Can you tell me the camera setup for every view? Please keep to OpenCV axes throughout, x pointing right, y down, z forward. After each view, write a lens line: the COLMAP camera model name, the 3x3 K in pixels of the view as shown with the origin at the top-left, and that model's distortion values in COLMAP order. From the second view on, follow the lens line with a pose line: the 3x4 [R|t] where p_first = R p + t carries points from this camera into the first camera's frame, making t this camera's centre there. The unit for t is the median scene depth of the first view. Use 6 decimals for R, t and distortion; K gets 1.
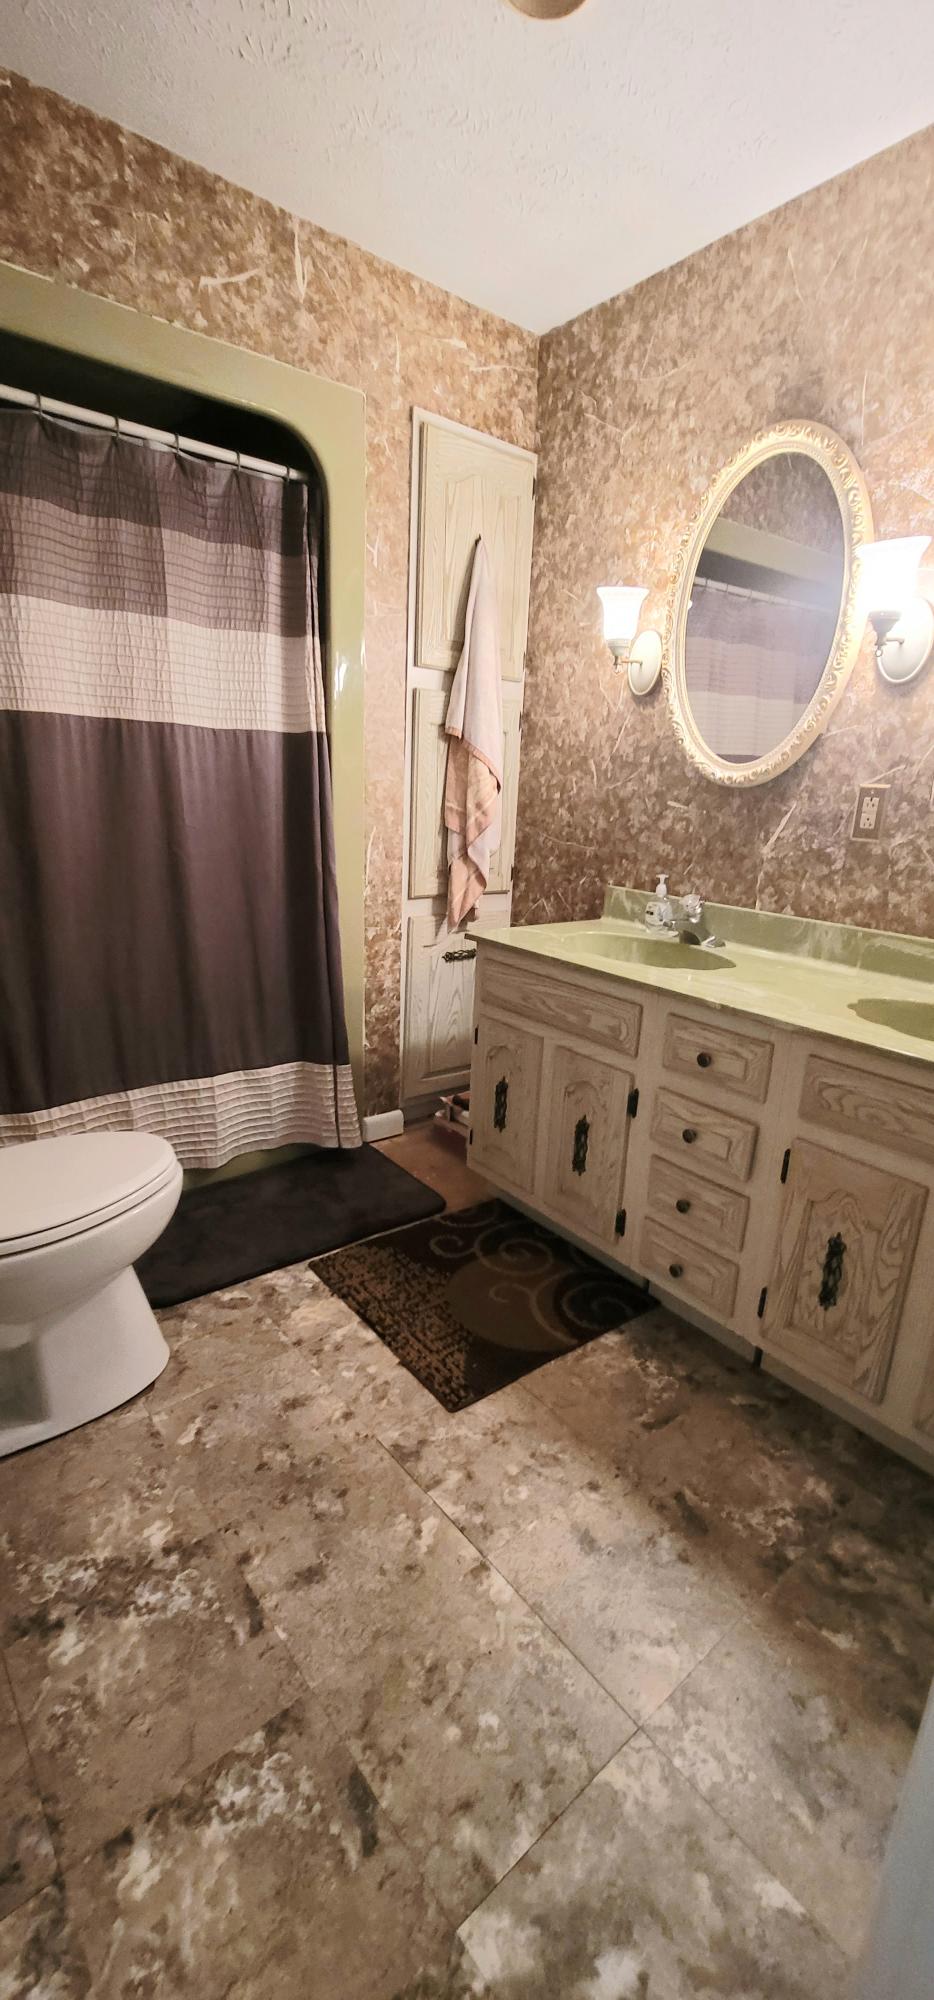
lens RADIAL K [[824.9, 0, 463.9], [0, 824.9, 1006.7], [0, 0, 1]] dist [-0.008869, -0.000288]
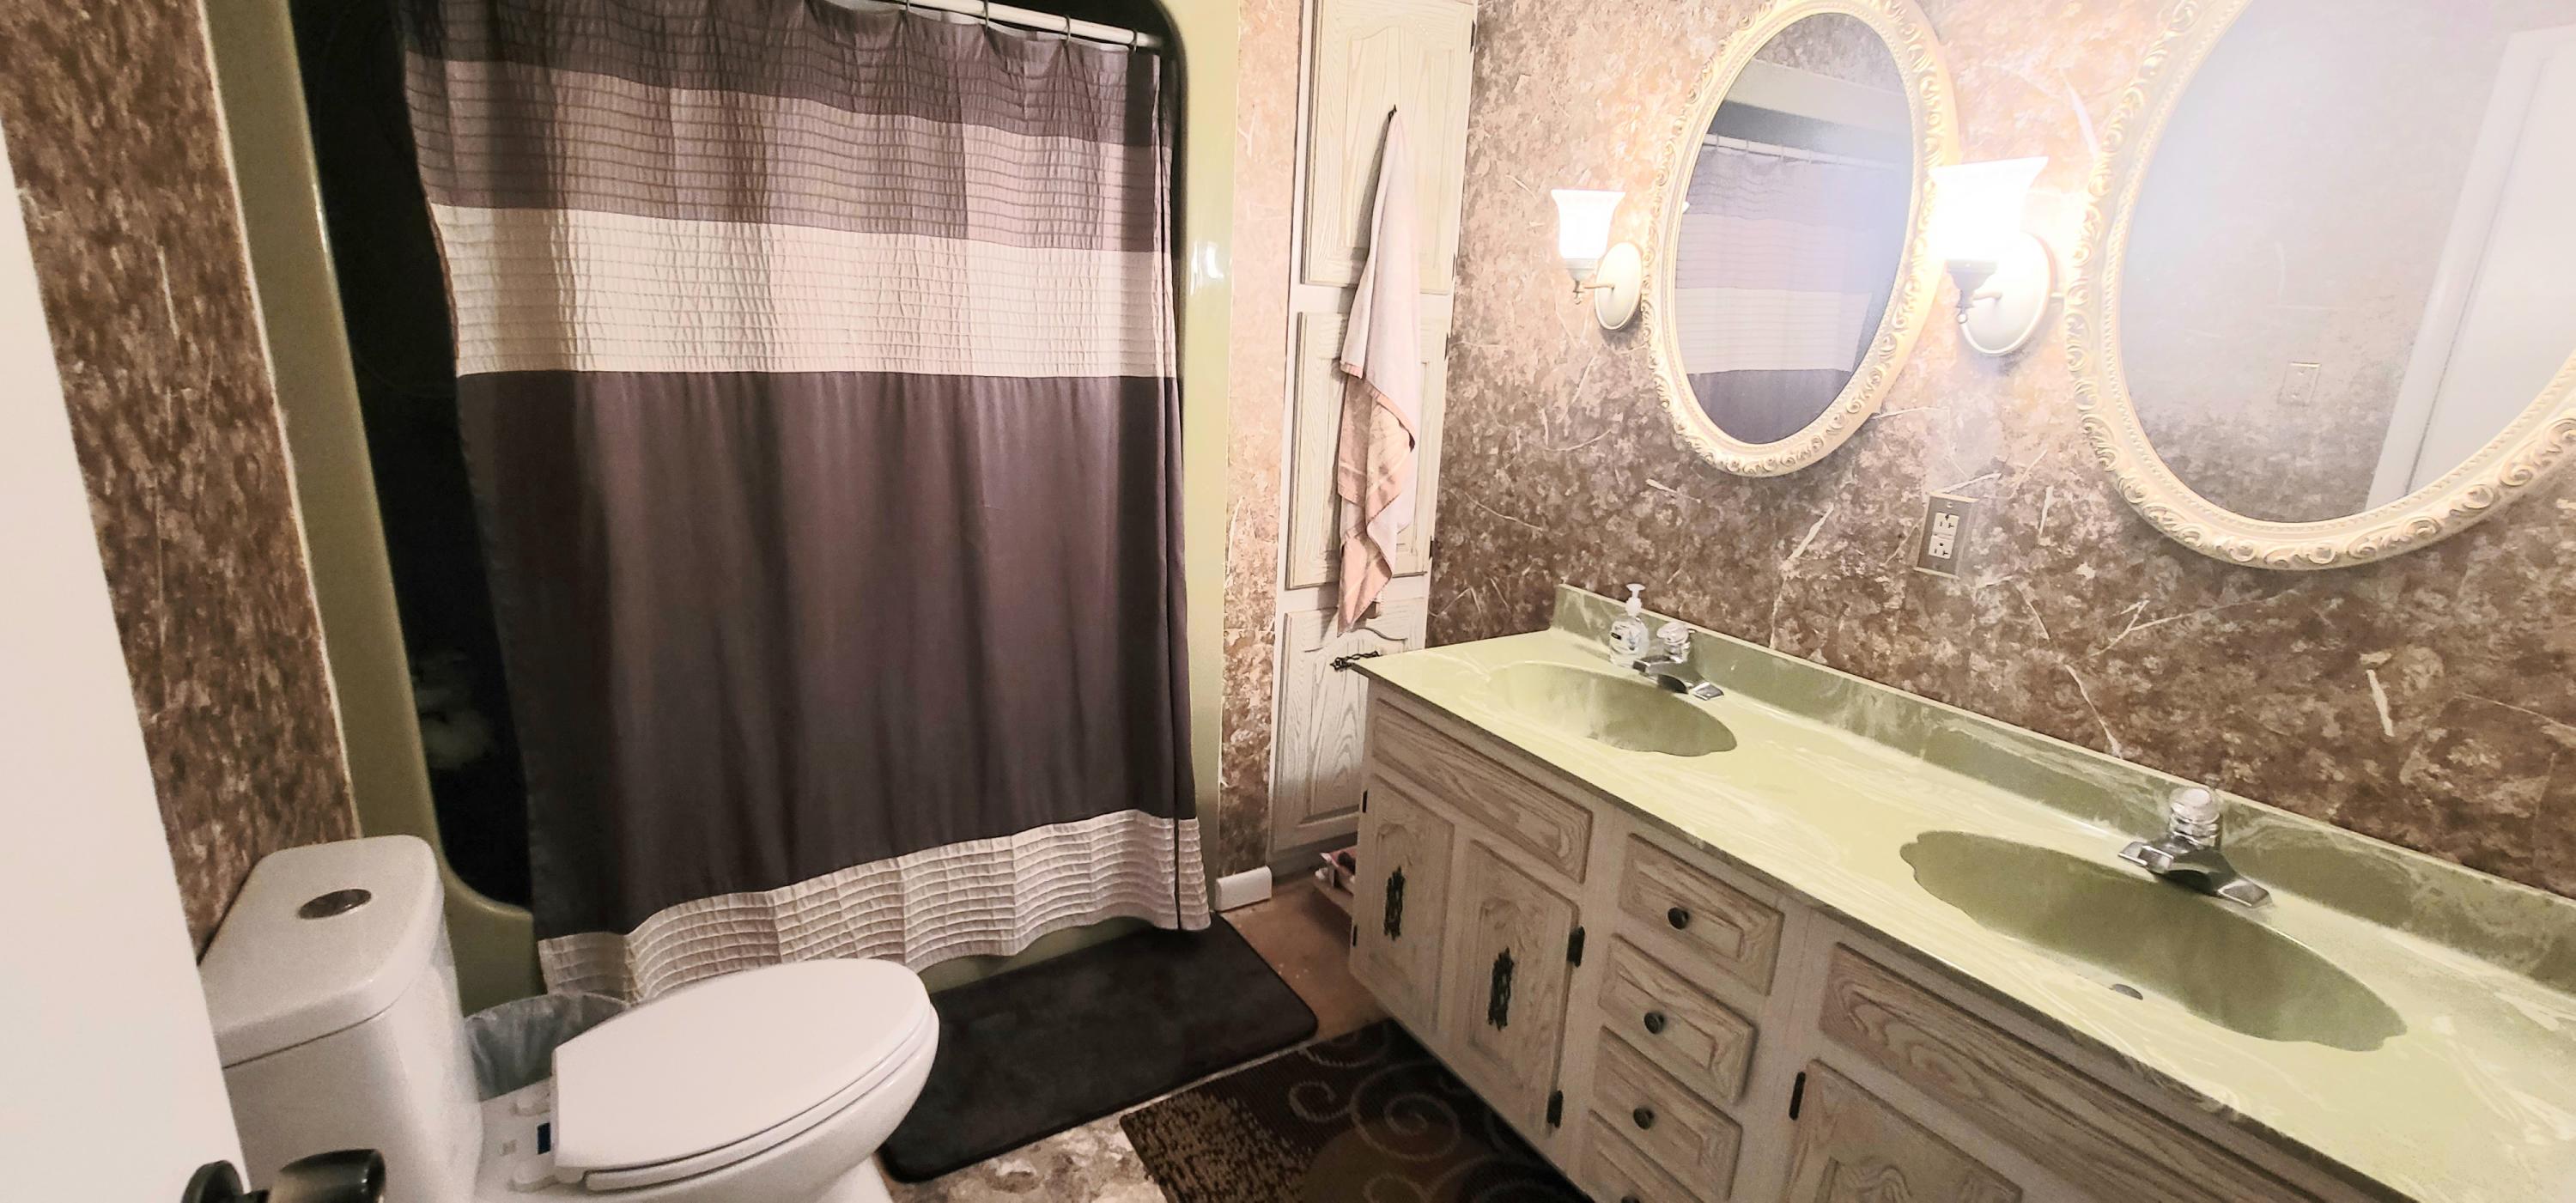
lens RADIAL K [[1062.5, 0, 1288.6], [0, 1062.5, 593.2], [0, 0, 1]] dist [-0.008869, -0.000288]
pose [[0.994593, 0.030648, -0.099227, 0.037486], [-0.032649, 0.999294, -0.018601, -0.136657], [0.098587, 0.021740, 0.994891, 0.067038]]
